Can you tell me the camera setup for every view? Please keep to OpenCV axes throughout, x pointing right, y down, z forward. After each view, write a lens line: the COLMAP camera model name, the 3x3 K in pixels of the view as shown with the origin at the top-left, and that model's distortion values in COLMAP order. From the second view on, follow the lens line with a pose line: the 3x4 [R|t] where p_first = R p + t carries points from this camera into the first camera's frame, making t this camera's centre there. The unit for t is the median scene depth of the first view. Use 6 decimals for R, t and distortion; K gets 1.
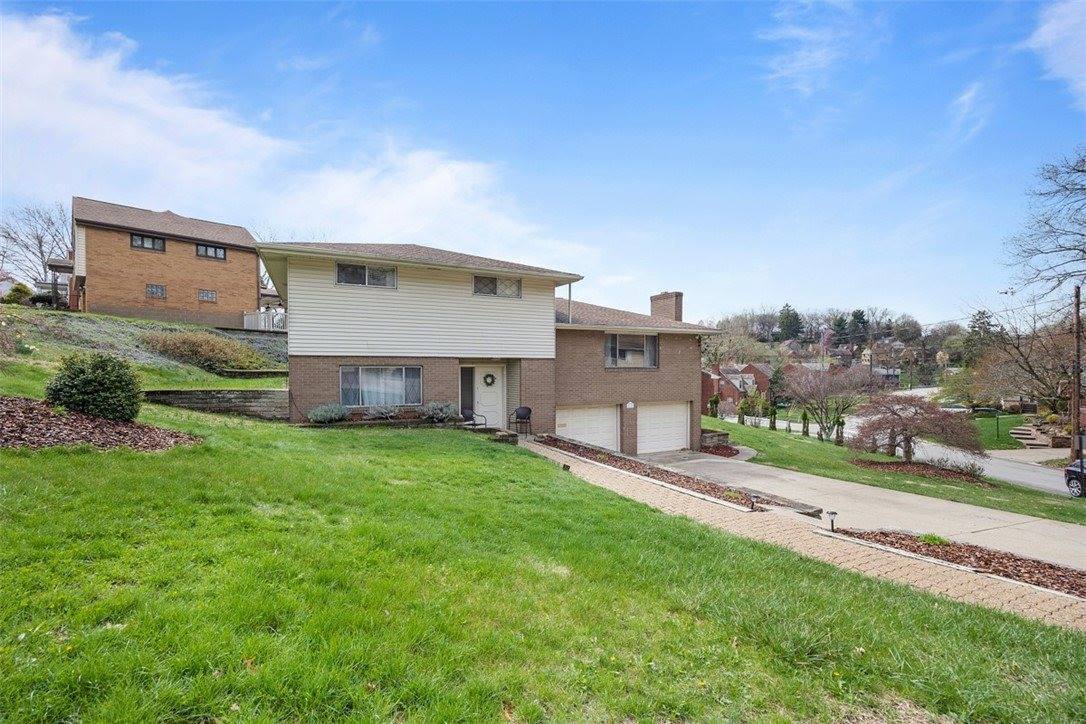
lens RADIAL K [[462.9, 0, 545.8], [0, 462.9, 386.1], [0, 0, 1]] dist [-0.011674, -0.000025]
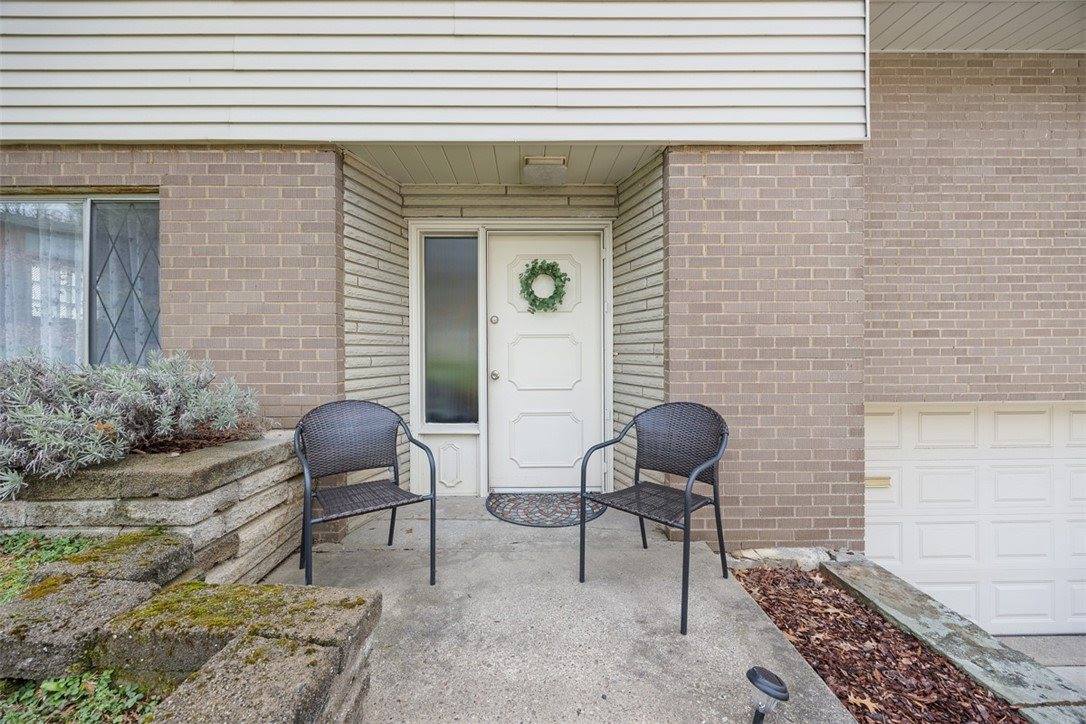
lens RADIAL K [[418.2, 0, 547.3], [0, 418.2, 357.3], [0, 0, 1]] dist [-0.006369, 0.000541]
pose [[0.902898, 0.001678, -0.429851, -0.023327], [-0.005284, 0.999960, -0.007195, 0.026279], [0.429821, 0.008767, 0.902871, 0.794801]]
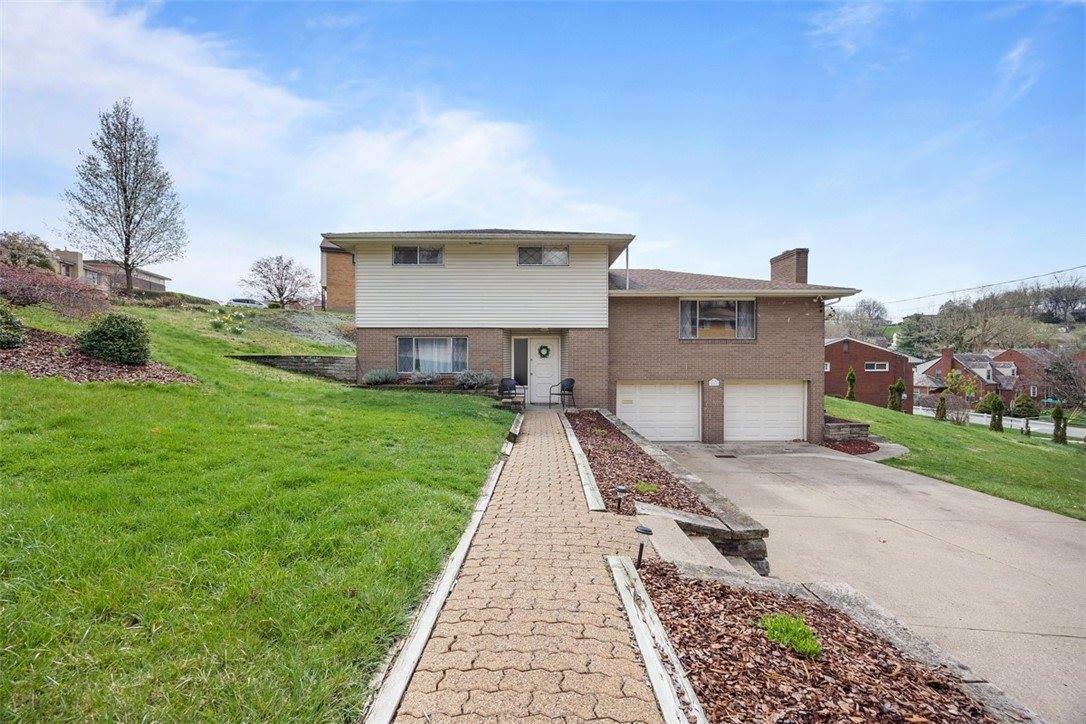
lens RADIAL K [[418.2, 0, 544.0], [0, 418.2, 367.9], [0, 0, 1]] dist [-0.006369, 0.000541]
pose [[0.896932, 0.007136, -0.442111, 0.276250], [-0.015616, 0.999757, -0.015546, 0.035721], [0.441892, 0.020847, 0.896826, 0.190467]]
